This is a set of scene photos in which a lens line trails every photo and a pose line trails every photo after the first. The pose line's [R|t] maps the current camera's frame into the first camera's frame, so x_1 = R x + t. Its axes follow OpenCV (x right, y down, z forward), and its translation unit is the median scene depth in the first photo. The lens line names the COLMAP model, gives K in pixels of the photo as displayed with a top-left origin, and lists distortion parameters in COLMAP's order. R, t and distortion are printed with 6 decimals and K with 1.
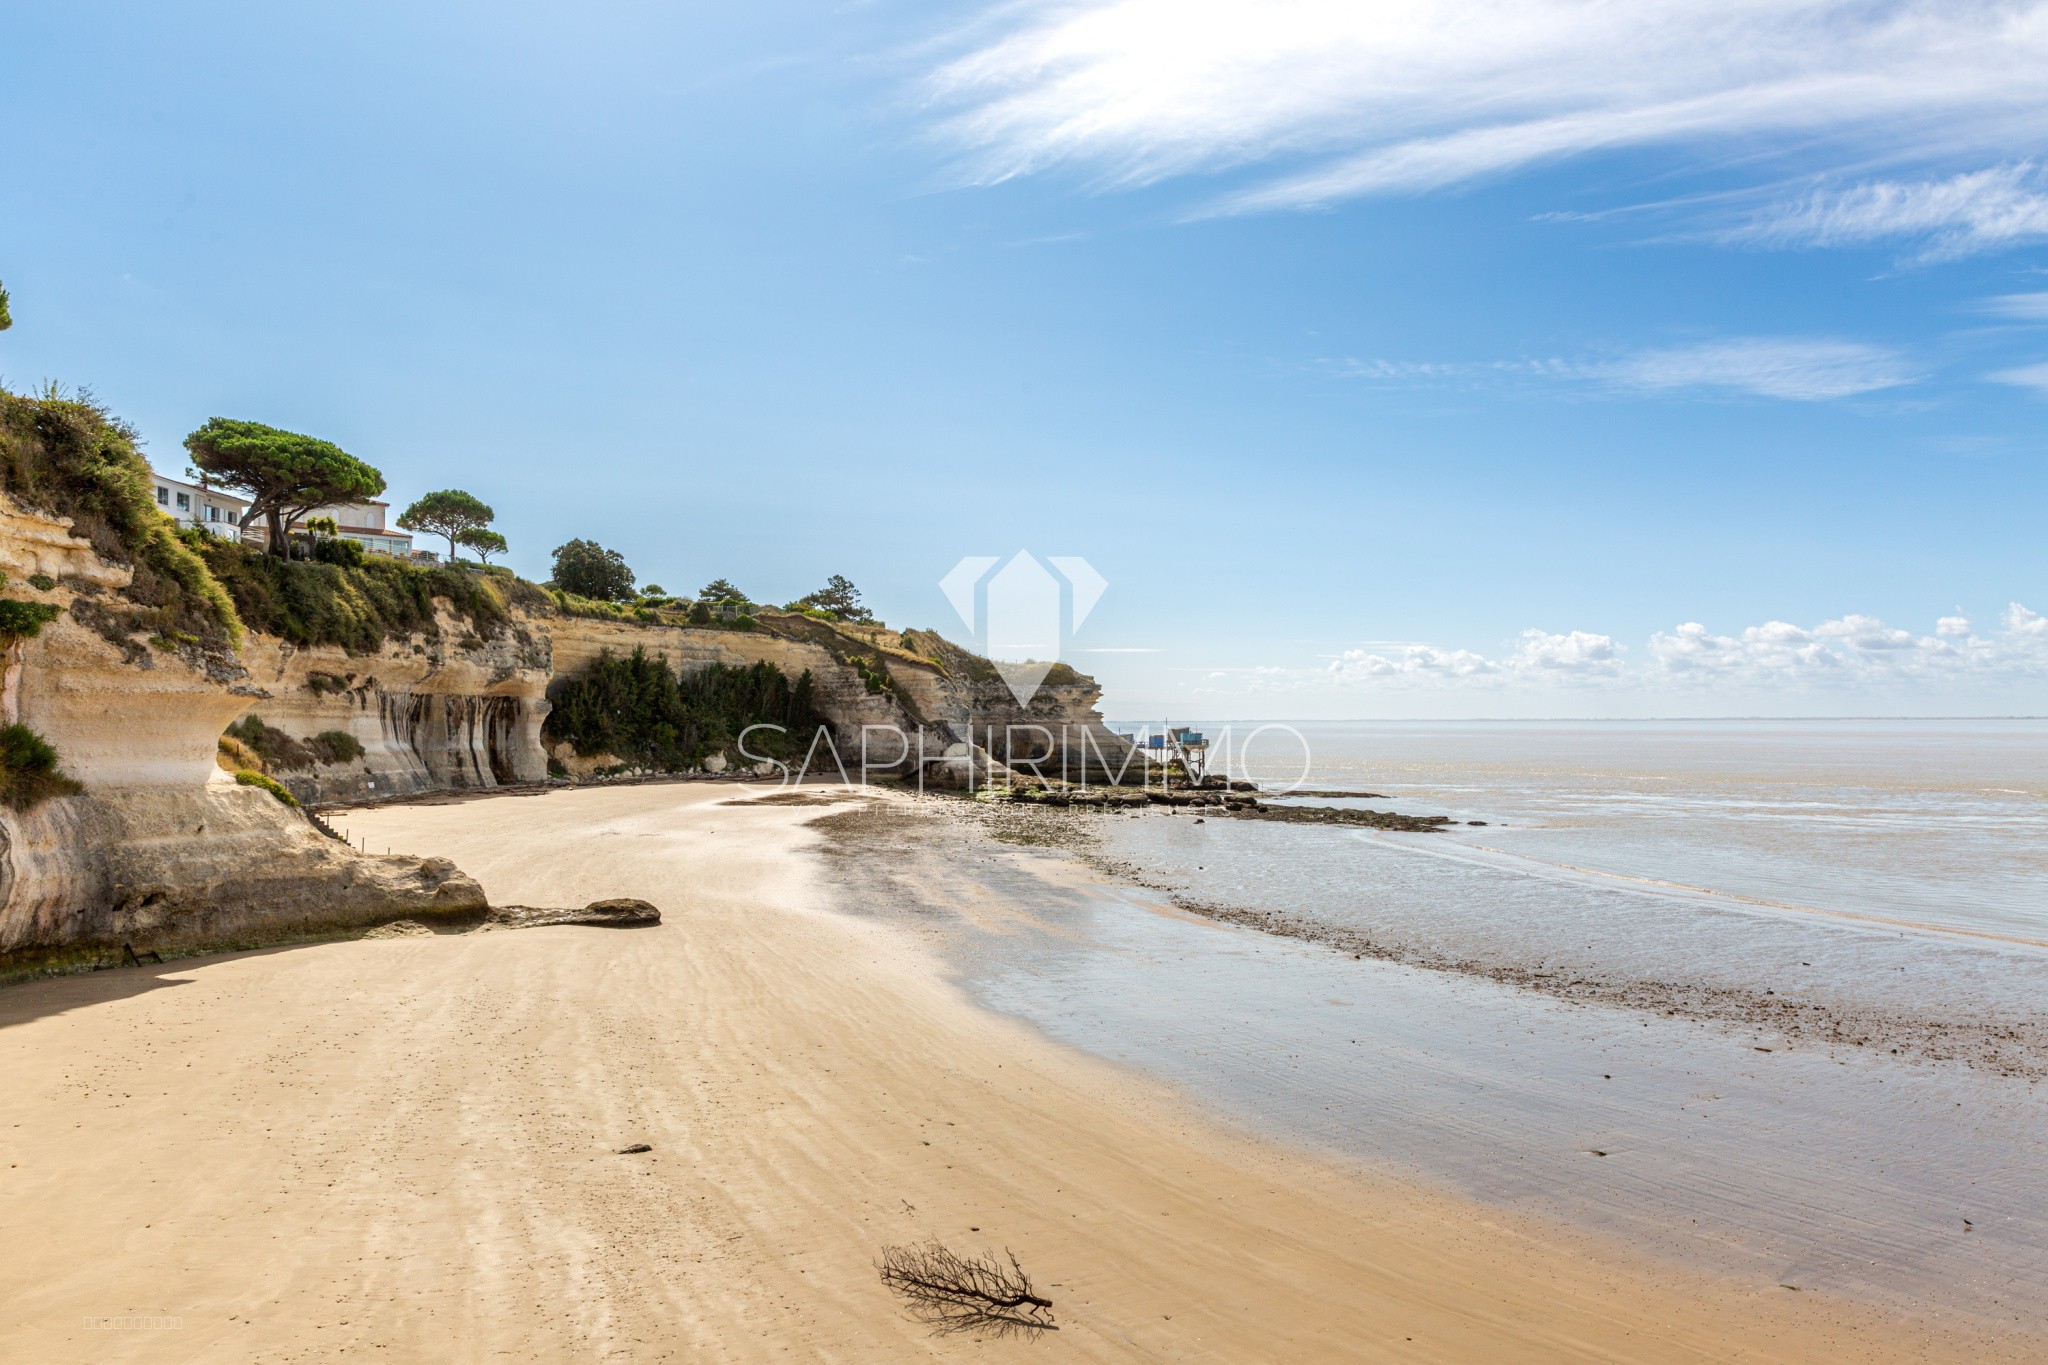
lens RADIAL K [[1357.3, 0, 1024.0], [0, 1357.3, 682.5], [0, 0, 1]] dist [0.005364, -0.002424]
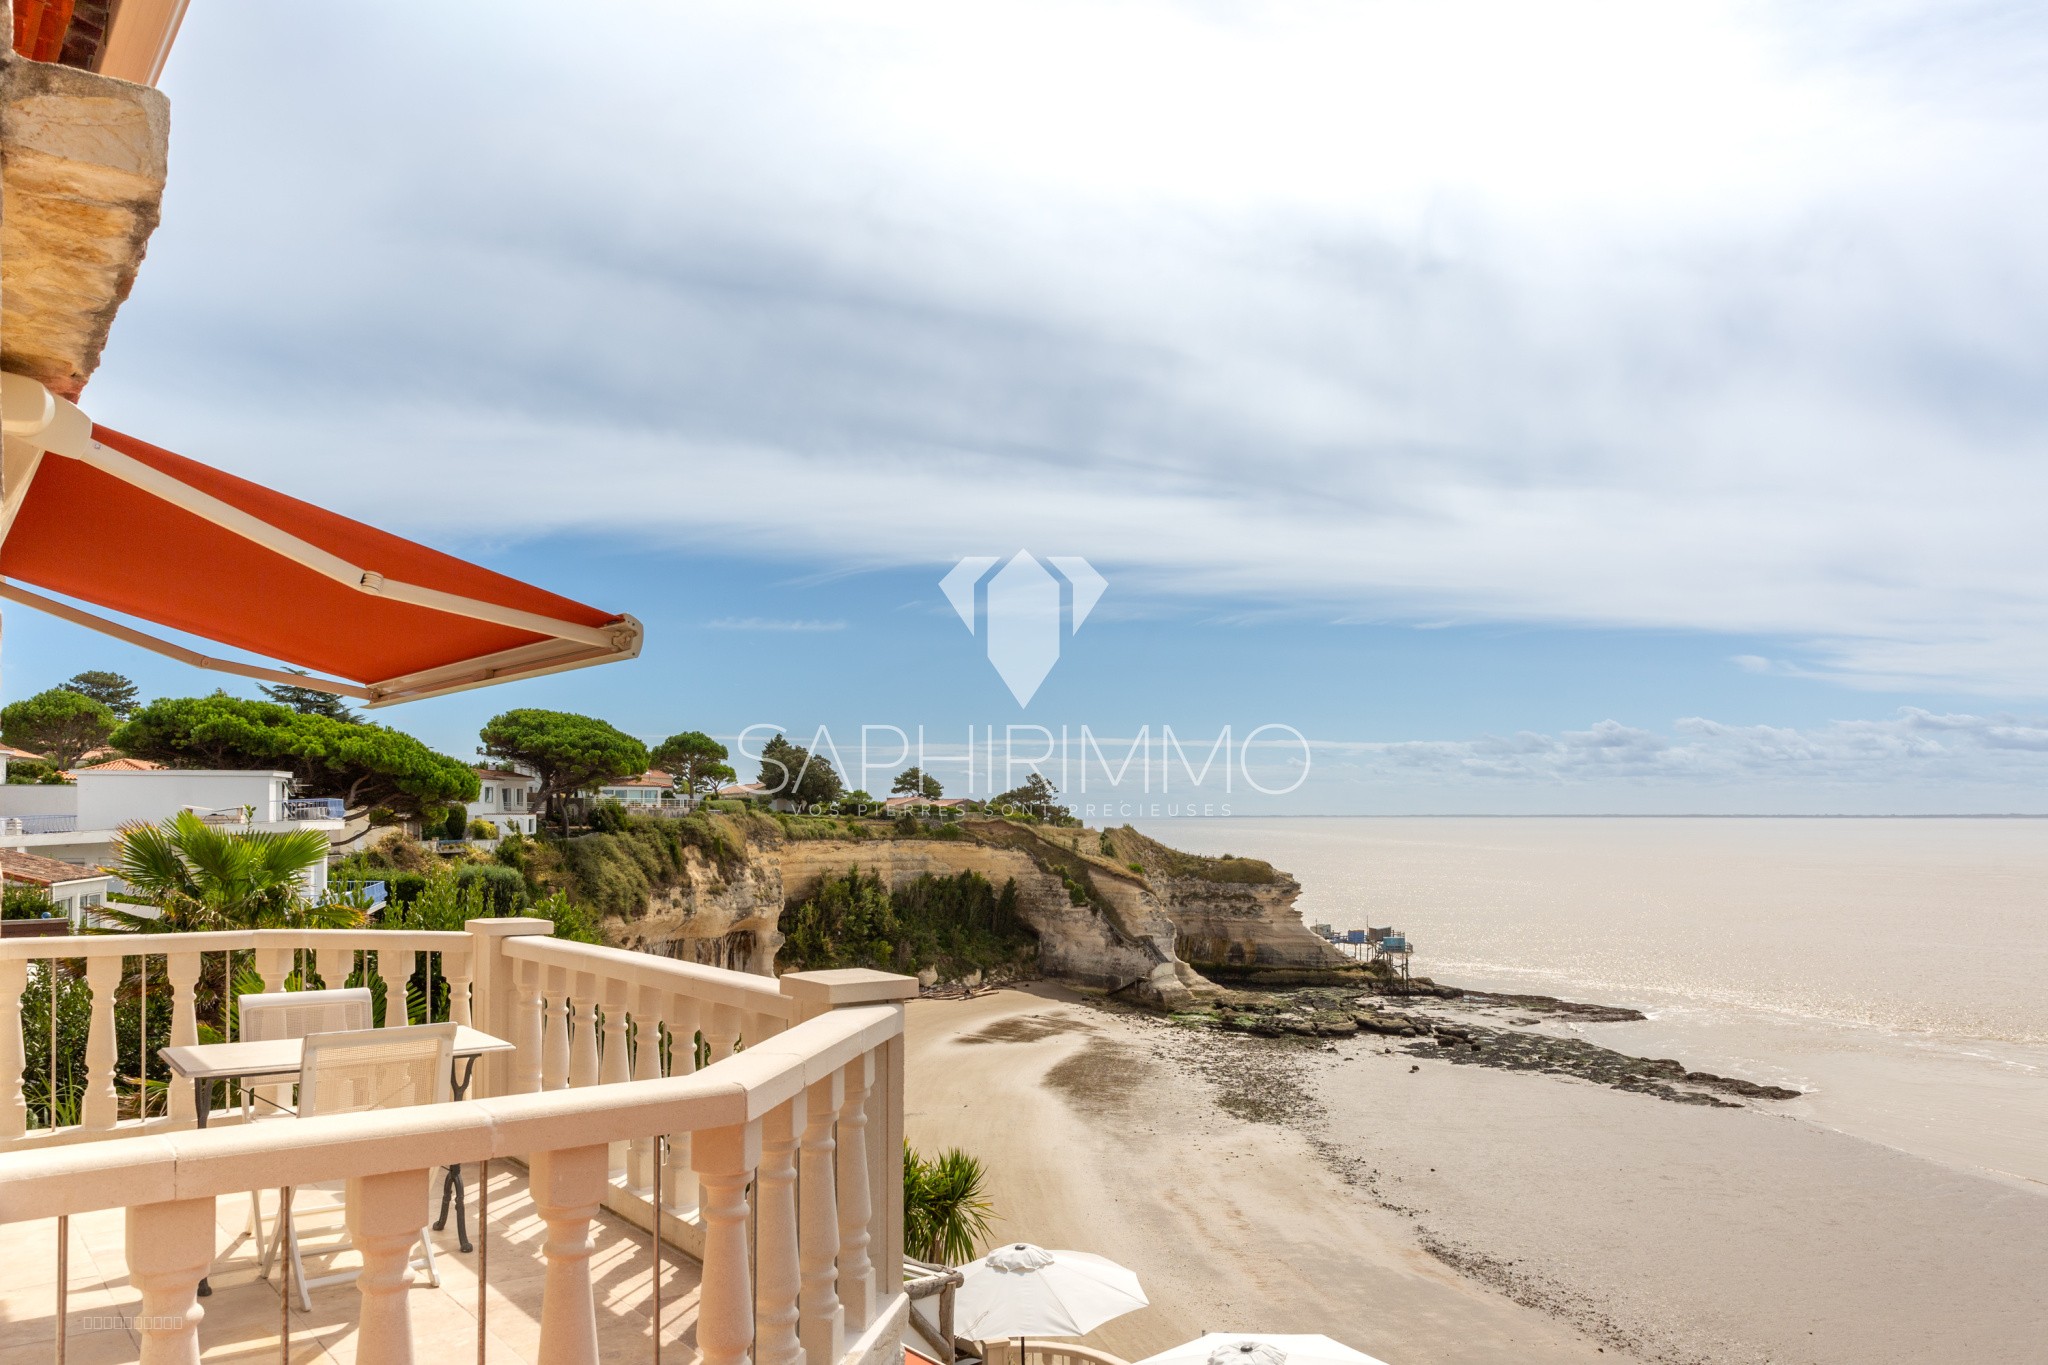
lens RADIAL K [[1470.7, 0, 1037.0], [0, 1470.7, 806.8], [0, 0, 1]] dist [0.002661, -0.005720]
pose [[0.995653, 0.003371, -0.093078, -0.040223], [-0.000313, 0.999460, 0.032855, -0.102971], [0.093139, -0.032684, 0.995117, -0.094400]]
